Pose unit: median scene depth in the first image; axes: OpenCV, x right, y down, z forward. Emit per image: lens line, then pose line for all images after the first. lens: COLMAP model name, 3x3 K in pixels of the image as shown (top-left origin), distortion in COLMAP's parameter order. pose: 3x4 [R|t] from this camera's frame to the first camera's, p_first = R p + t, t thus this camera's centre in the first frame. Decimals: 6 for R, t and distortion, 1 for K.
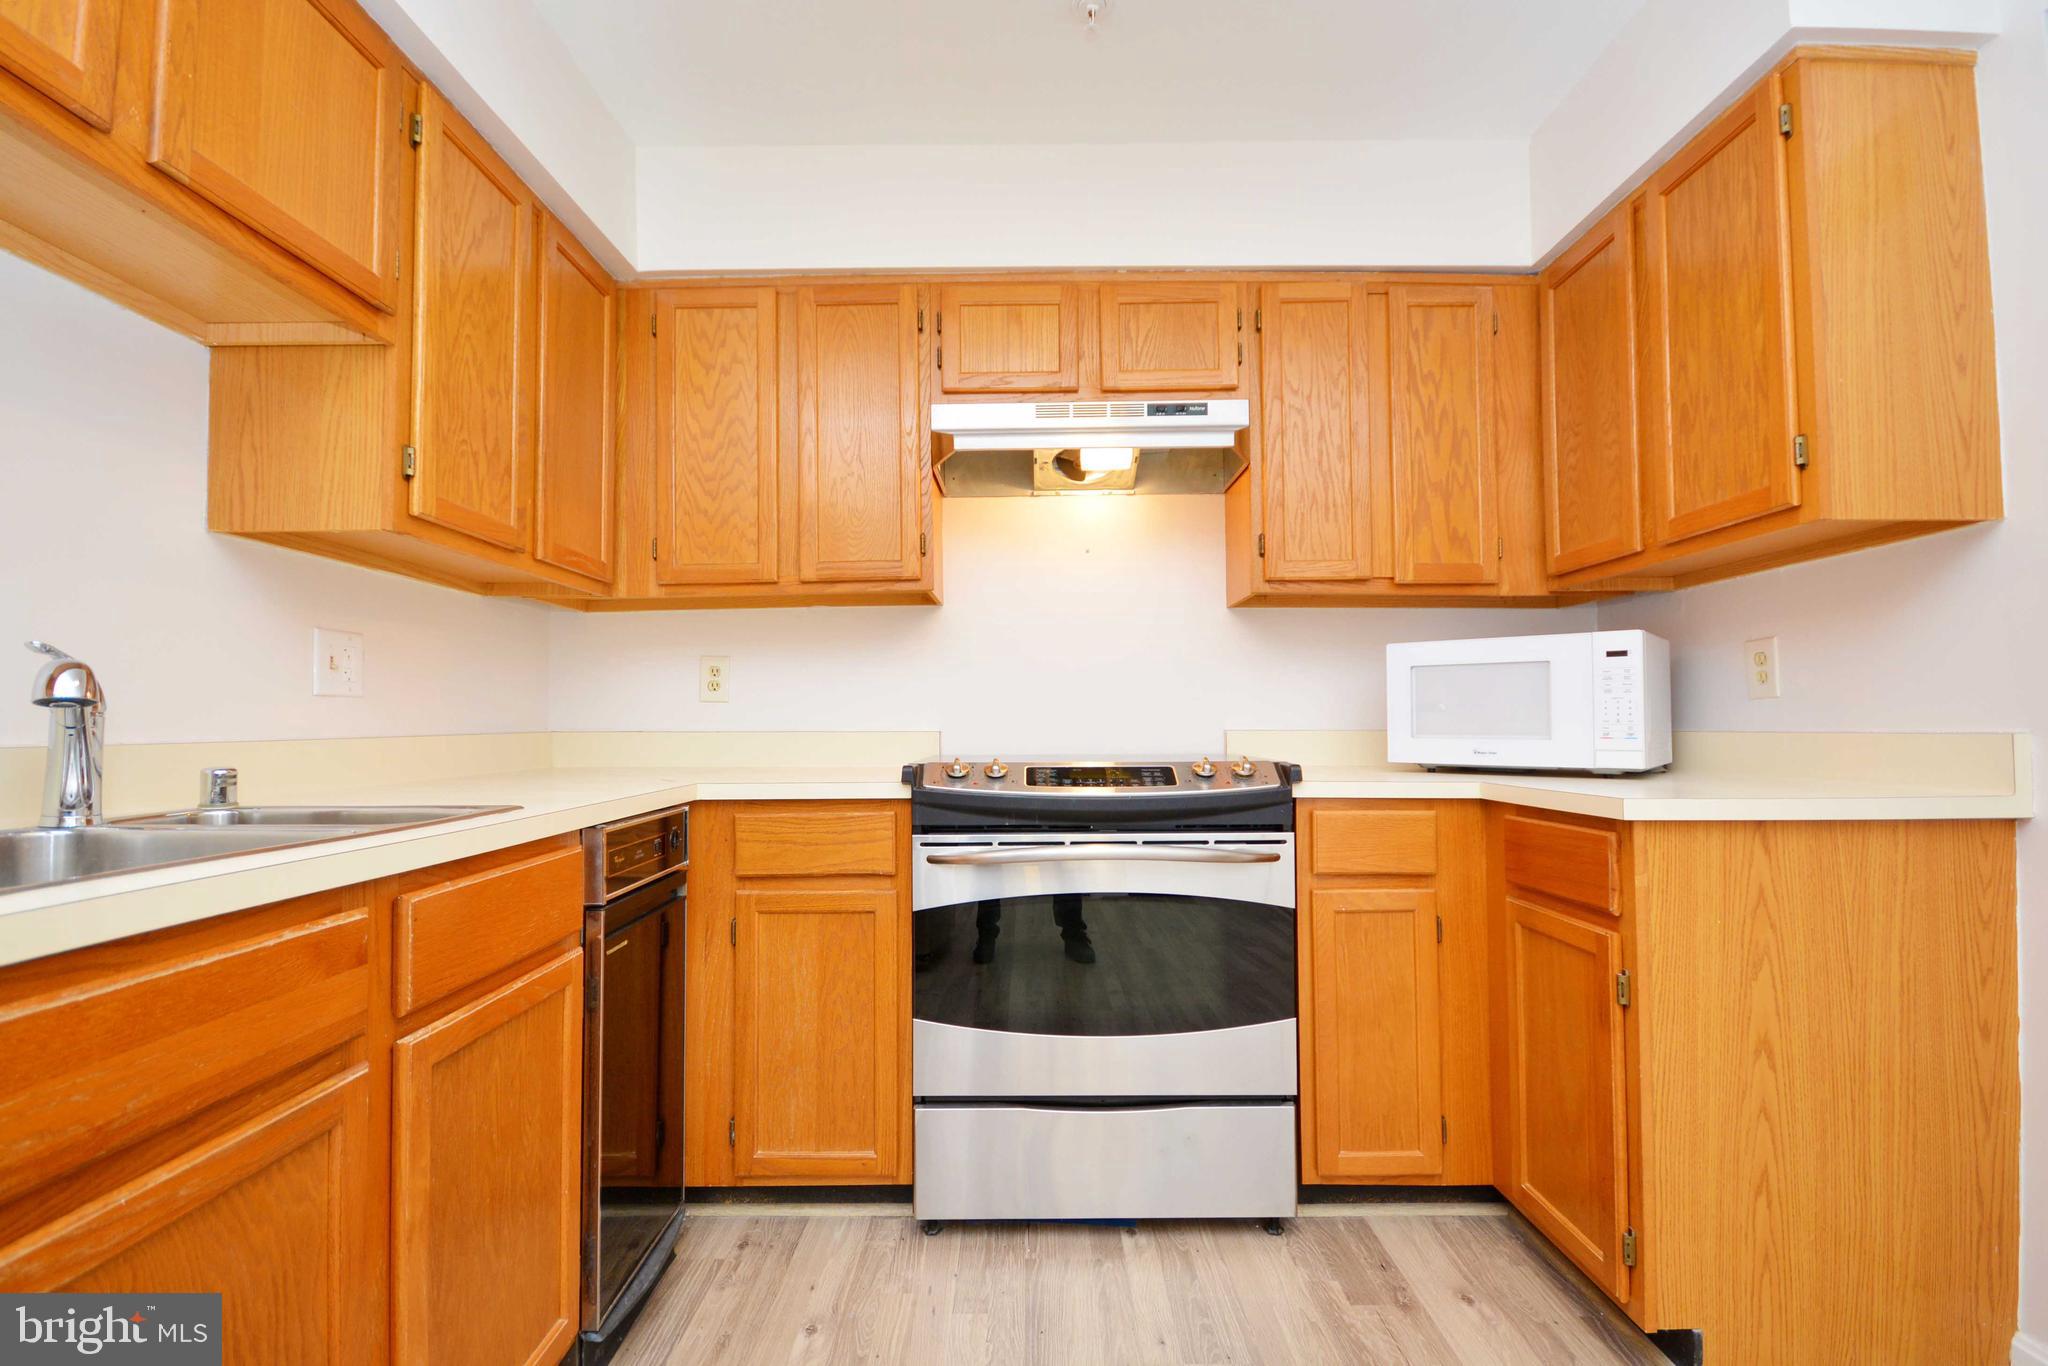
lens RADIAL K [[913.0, 0, 1022.4], [0, 913.0, 696.8], [0, 0, 1]] dist [0.000215, 0.000515]
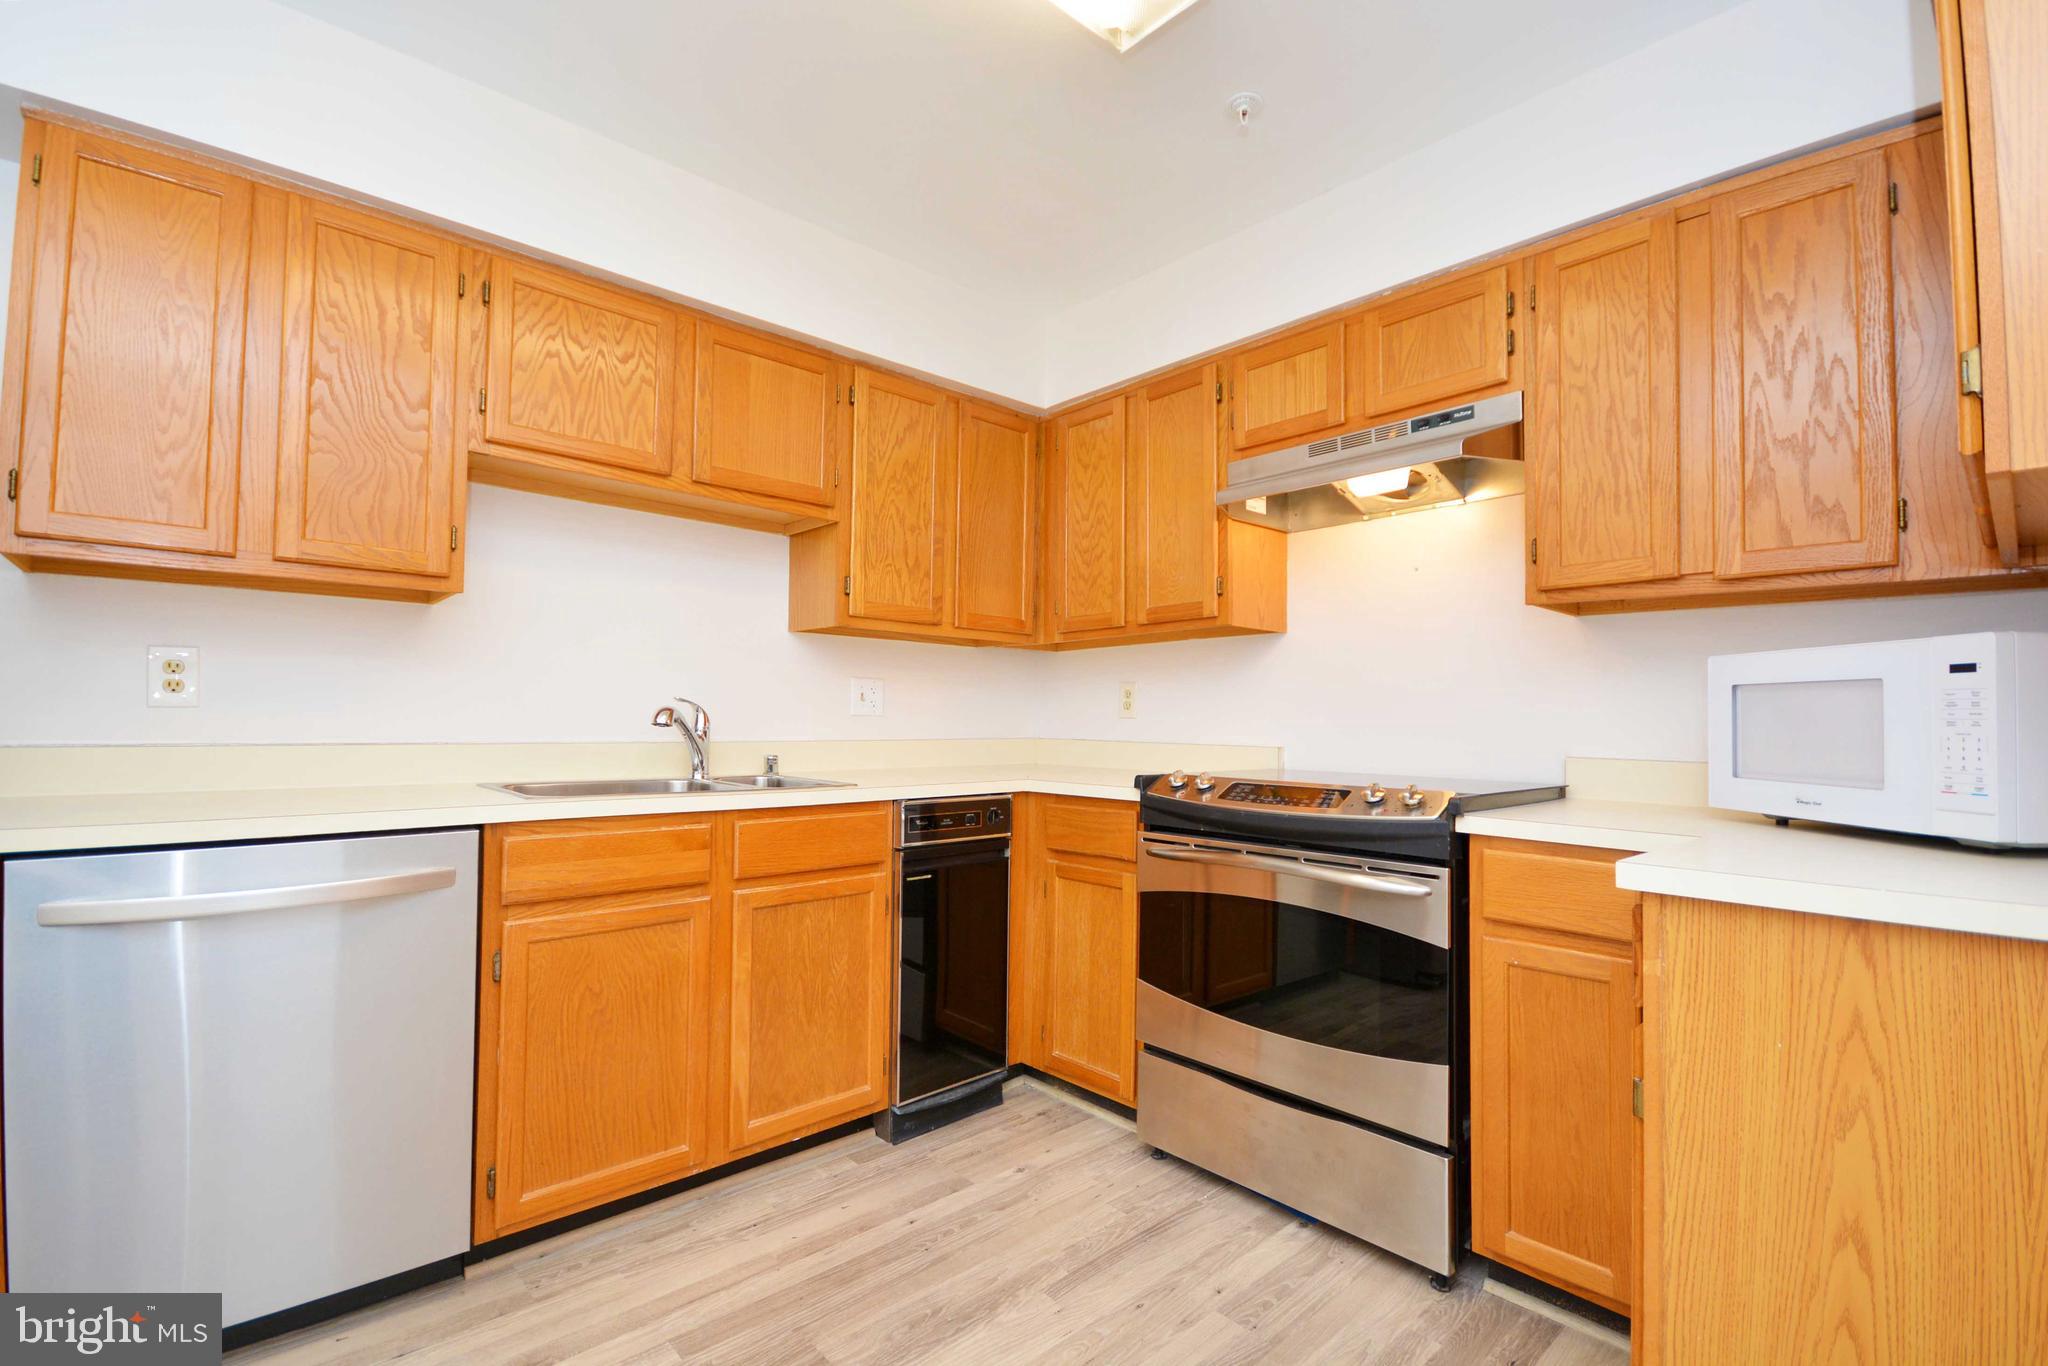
lens RADIAL K [[906.2, 0, 1027.3], [0, 906.2, 696.9], [0, 0, 1]] dist [-0.002304, -0.007401]
pose [[0.683555, -0.005768, -0.729876, 0.666388], [0.004494, 0.999983, -0.003694, -0.027019], [0.729885, -0.000755, 0.683570, 0.044441]]
